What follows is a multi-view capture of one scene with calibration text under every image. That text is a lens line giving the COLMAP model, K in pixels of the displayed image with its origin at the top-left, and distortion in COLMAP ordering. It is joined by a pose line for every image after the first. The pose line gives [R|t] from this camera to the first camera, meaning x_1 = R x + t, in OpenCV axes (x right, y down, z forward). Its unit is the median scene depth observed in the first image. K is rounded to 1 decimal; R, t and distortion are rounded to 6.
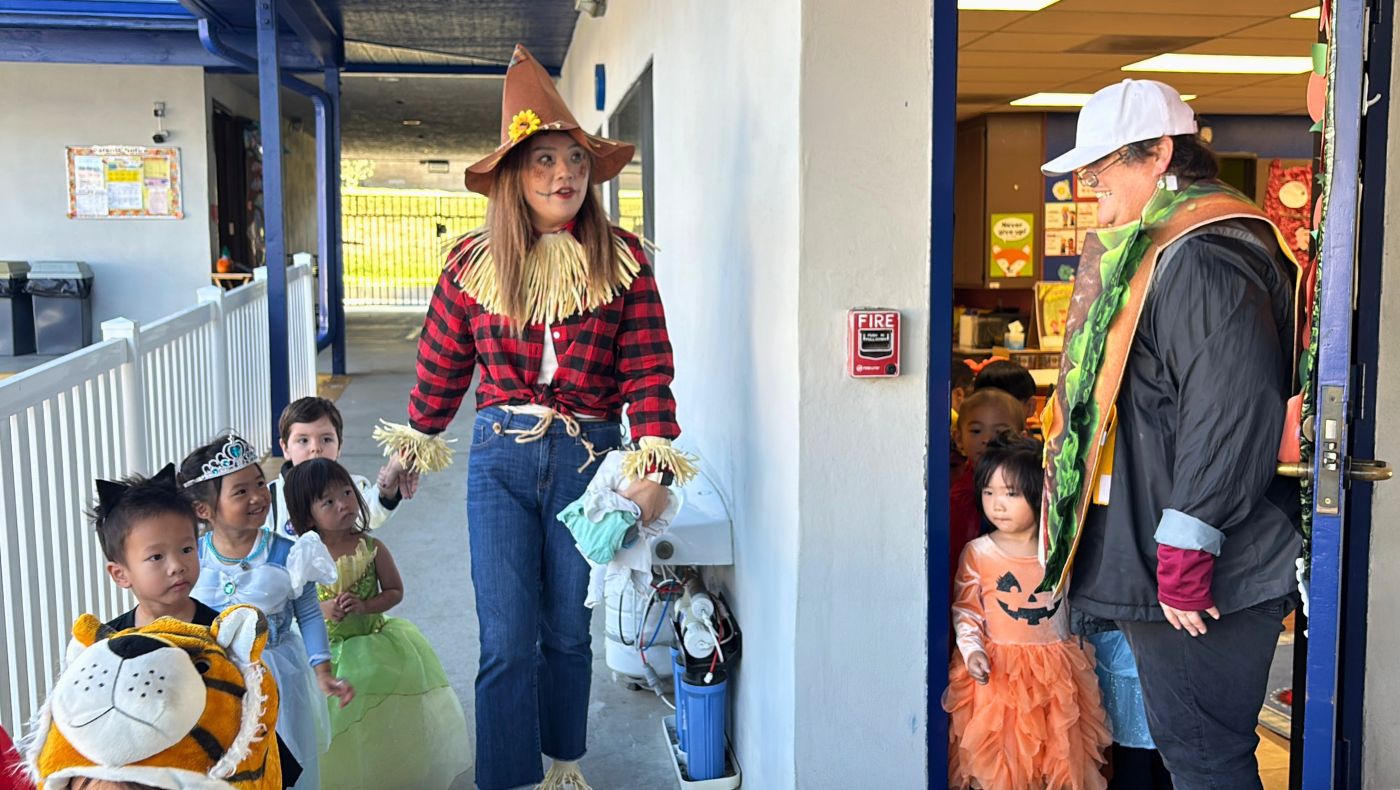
lens RADIAL K [[1298.4, 0, 699.2], [0, 1298.4, 397.0], [0, 0, 1]] dist [0.008794, 0.000000]
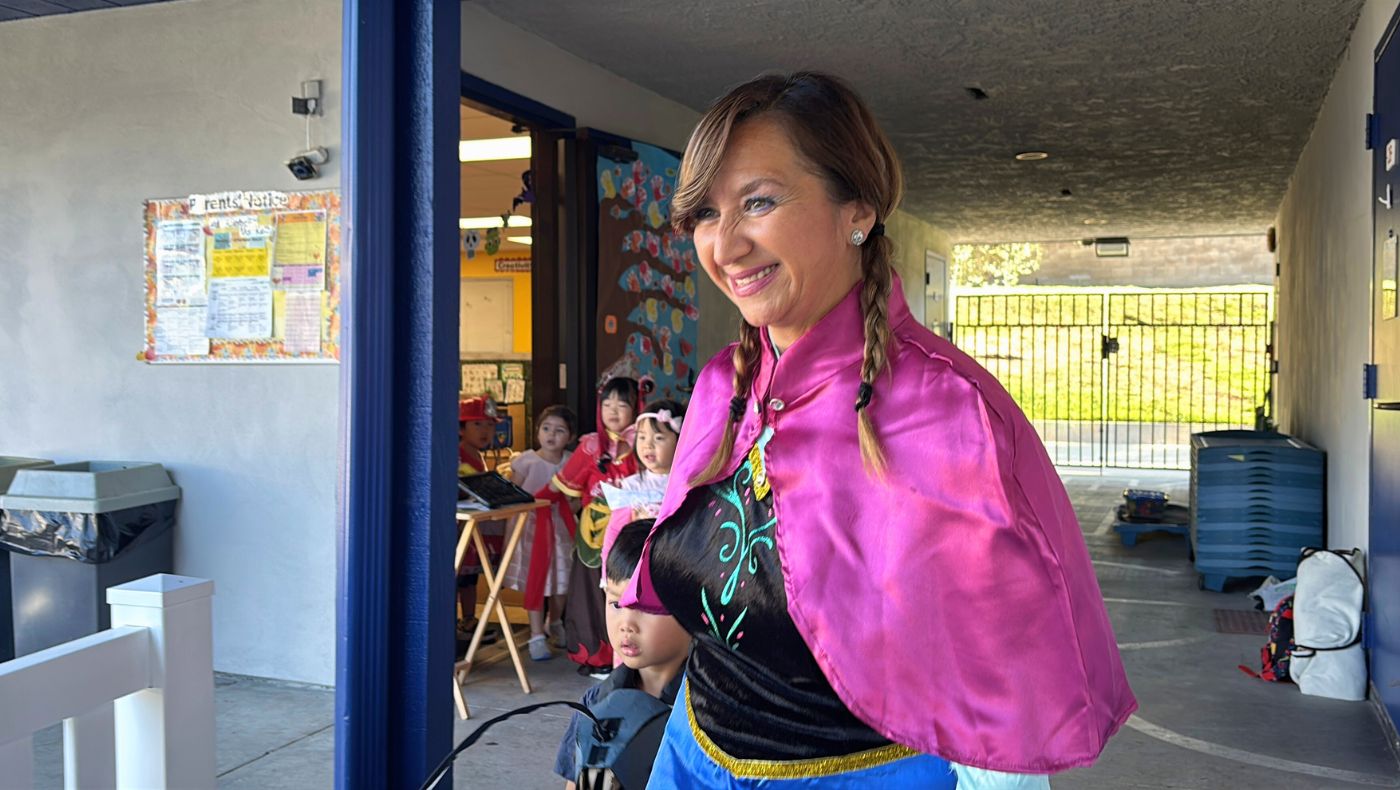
lens RADIAL K [[1298.4, 0, 698.5], [0, 1298.4, 392.4], [0, 0, 1]] dist [0.008794, 0.000000]
pose [[0.861790, 0.015785, -0.507019, -0.101700], [-0.056071, 0.996355, -0.064286, -0.109067], [0.504156, 0.083830, 0.859534, 0.715128]]
